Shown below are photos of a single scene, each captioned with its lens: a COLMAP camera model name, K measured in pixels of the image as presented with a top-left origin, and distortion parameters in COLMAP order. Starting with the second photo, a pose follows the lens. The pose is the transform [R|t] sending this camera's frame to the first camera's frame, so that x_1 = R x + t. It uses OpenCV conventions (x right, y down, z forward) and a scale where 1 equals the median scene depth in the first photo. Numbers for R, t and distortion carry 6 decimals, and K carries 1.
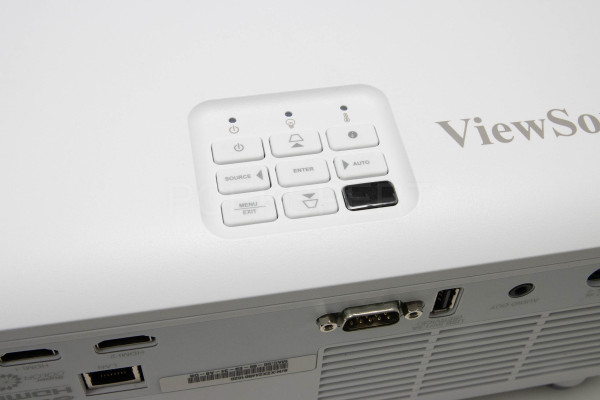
lens RADIAL K [[867.7, 0, 300.2], [0, 867.7, 225.9], [0, 0, 1]] dist [-0.115678, 0.000000]
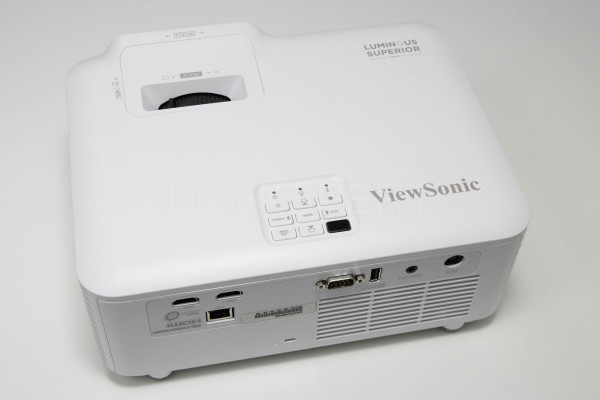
lens RADIAL K [[867.7, 0, 298.1], [0, 867.7, 201.6], [0, 0, 1]] dist [-0.115678, 0.000000]
pose [[0.999772, -0.021338, -0.000422, -0.019016], [0.021237, 0.996604, -0.079553, 0.072326], [0.002118, 0.079526, 0.996831, -1.146033]]
